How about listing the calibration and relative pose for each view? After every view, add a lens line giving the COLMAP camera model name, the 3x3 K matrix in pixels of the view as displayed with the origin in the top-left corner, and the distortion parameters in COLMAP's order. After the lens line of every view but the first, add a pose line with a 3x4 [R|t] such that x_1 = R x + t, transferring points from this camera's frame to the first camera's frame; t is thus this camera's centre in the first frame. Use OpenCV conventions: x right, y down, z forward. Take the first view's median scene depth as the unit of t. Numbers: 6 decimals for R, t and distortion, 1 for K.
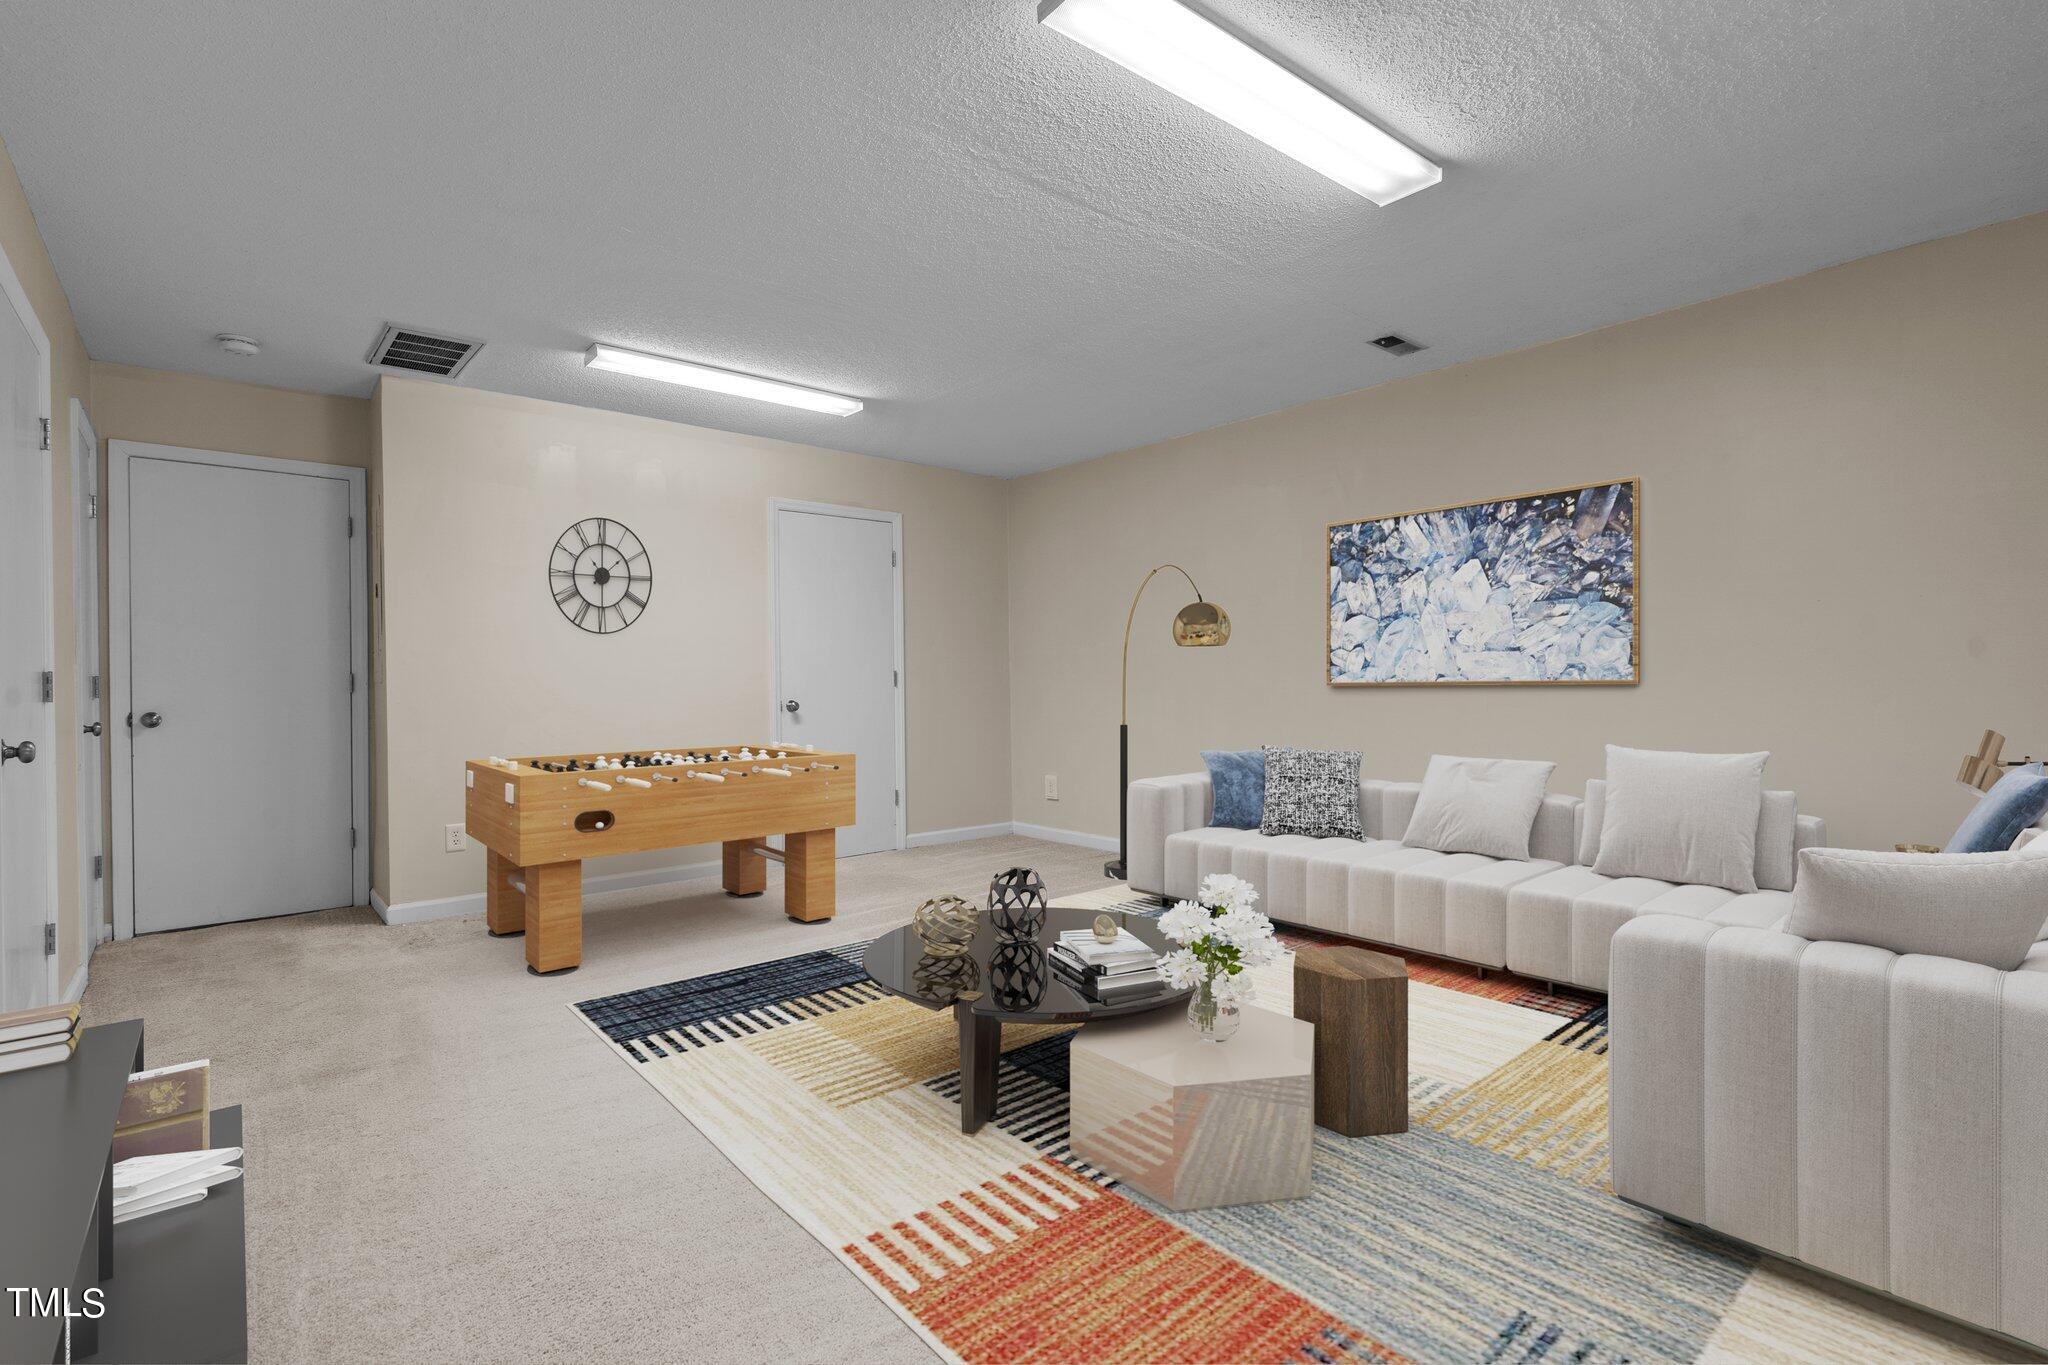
lens RADIAL K [[933.8, 0, 1022.3], [0, 933.8, 686.2], [0, 0, 1]] dist [-0.013857, 0.000378]
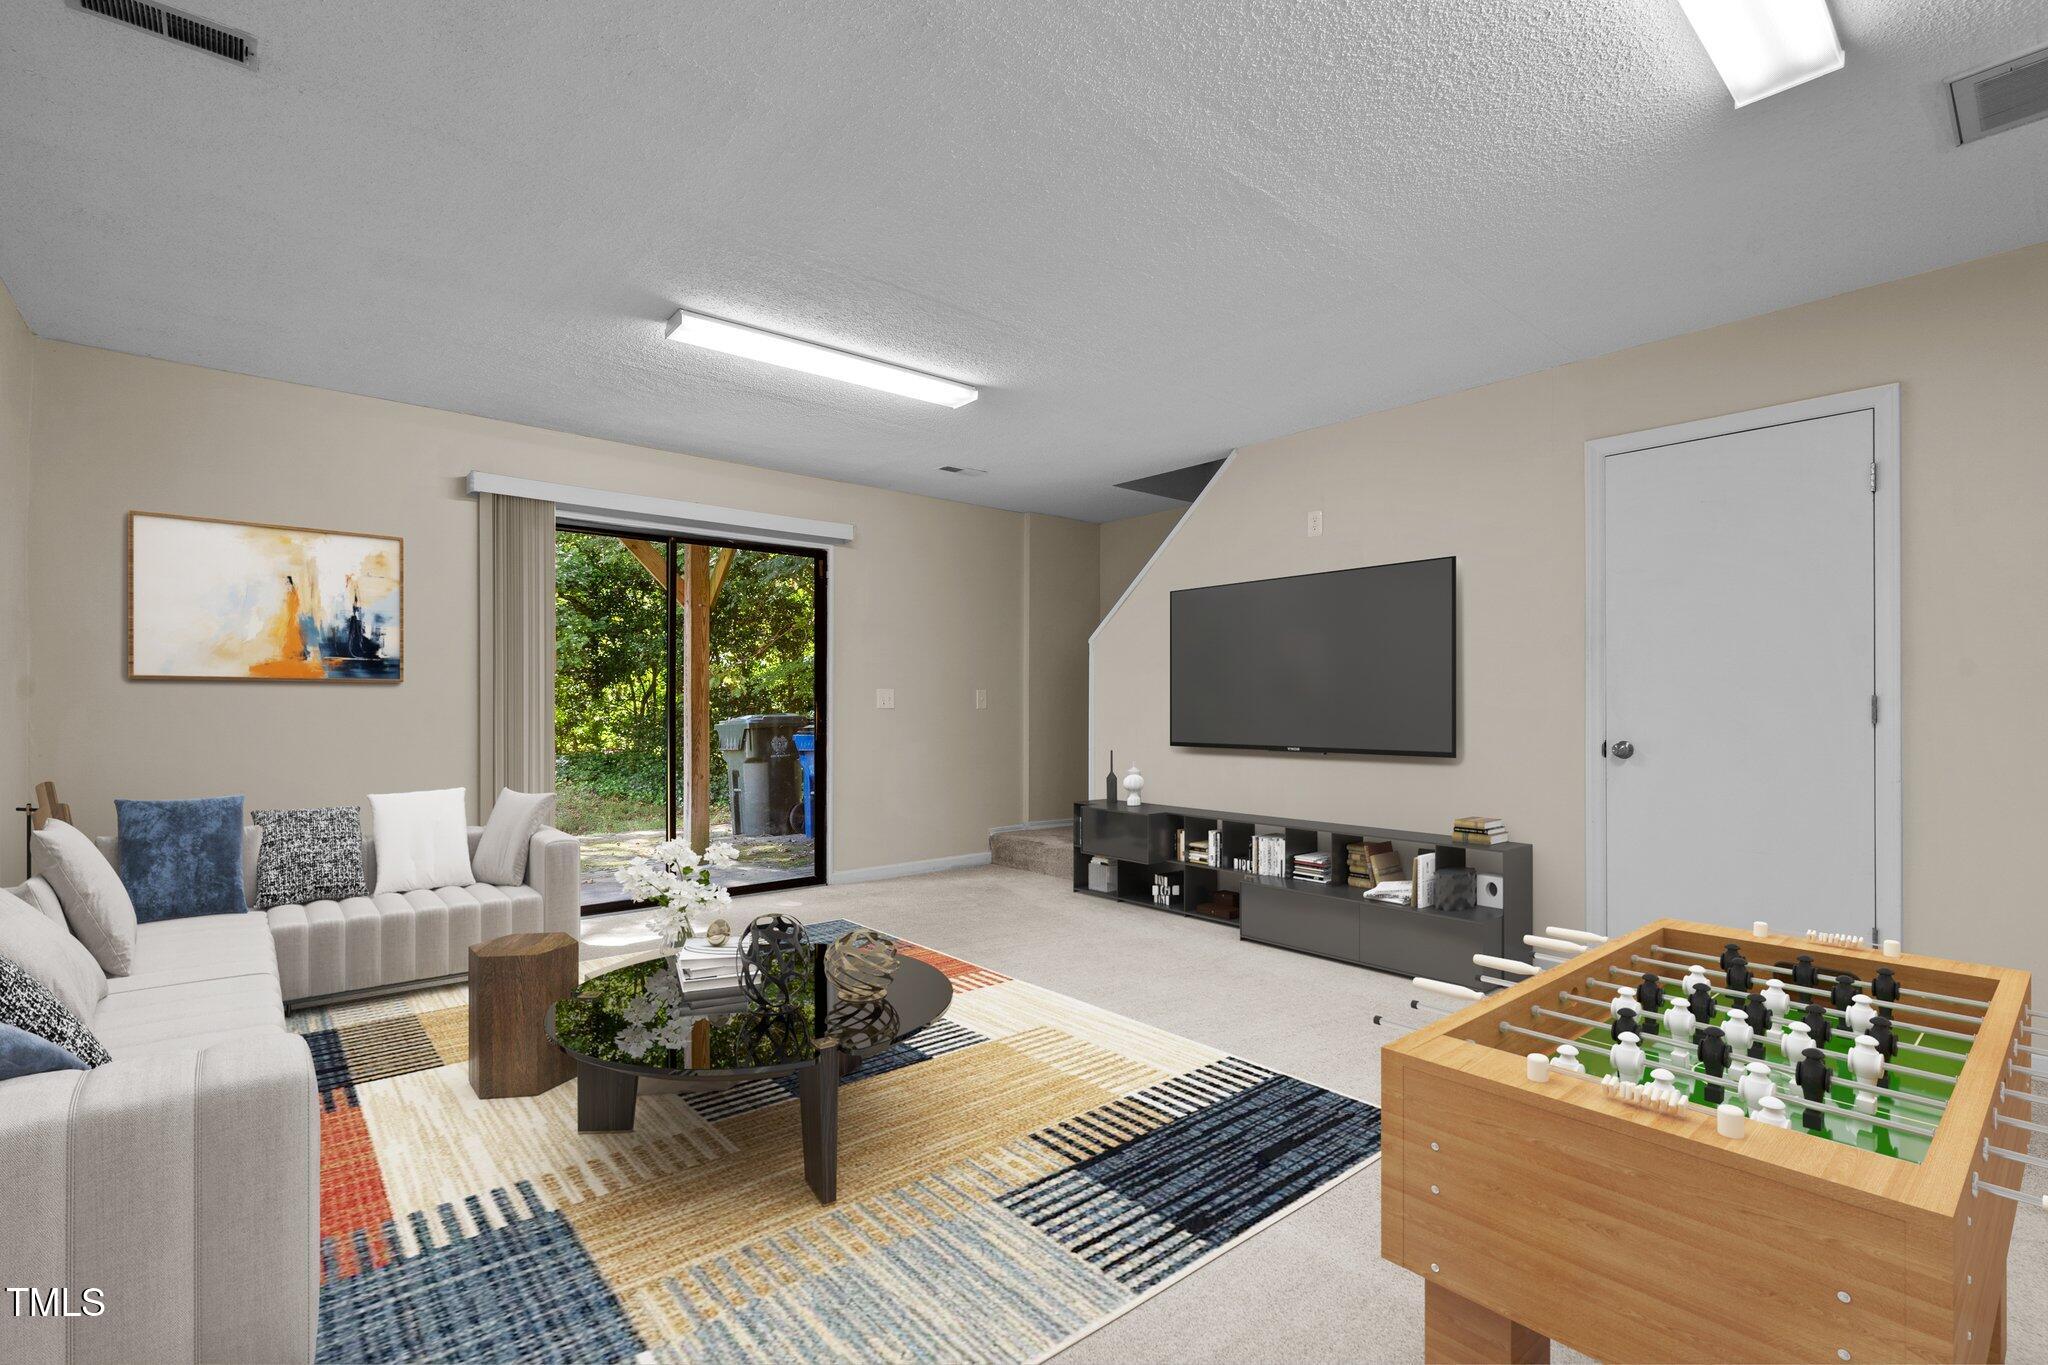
lens RADIAL K [[933.8, 0, 1025.8], [0, 933.8, 695.7], [0, 0, 1]] dist [-0.013857, 0.000378]
pose [[-0.999937, 0.010785, -0.003148, -0.130147], [0.010804, 0.999924, -0.005959, -0.046811], [0.003083, -0.005992, -0.999977, 1.923399]]
